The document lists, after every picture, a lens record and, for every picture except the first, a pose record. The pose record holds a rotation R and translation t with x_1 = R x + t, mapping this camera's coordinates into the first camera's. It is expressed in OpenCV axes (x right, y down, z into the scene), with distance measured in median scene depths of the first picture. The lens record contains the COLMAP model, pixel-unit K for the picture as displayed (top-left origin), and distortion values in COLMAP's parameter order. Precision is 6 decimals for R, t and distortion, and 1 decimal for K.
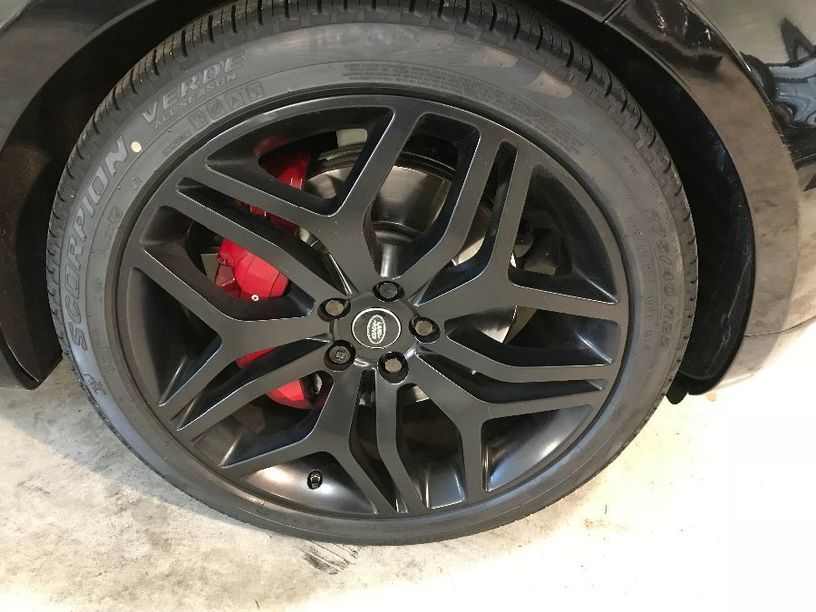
lens RADIAL K [[680.9, 0, 408.0], [0, 680.9, 306.0], [0, 0, 1]] dist [0.007913, 0.000979]
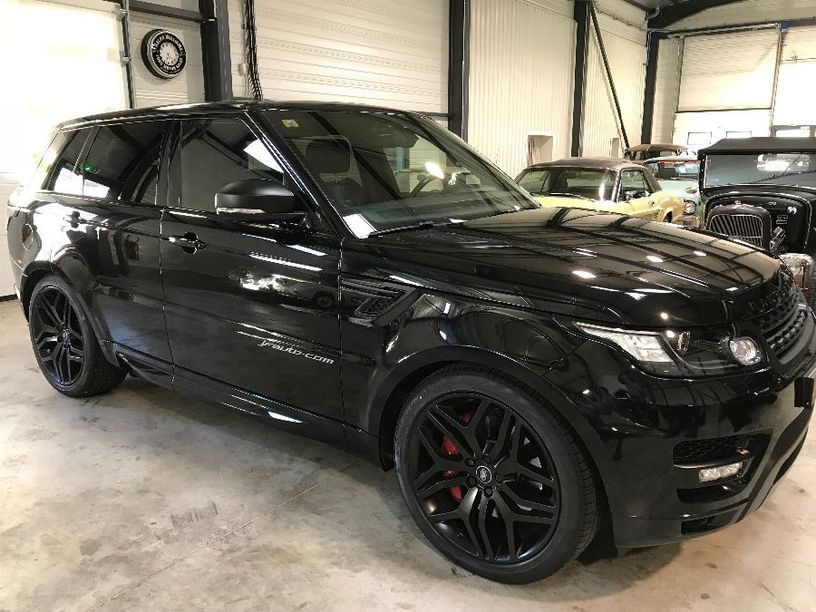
lens RADIAL K [[680.9, 0, 408.0], [0, 680.9, 306.0], [0, 0, 1]] dist [0.007913, 0.000979]
pose [[0.792044, 0.074878, -0.605855, 1.395252], [-0.293614, 0.916844, -0.270533, 0.255254], [0.535217, 0.392162, 0.748166, -1.578595]]
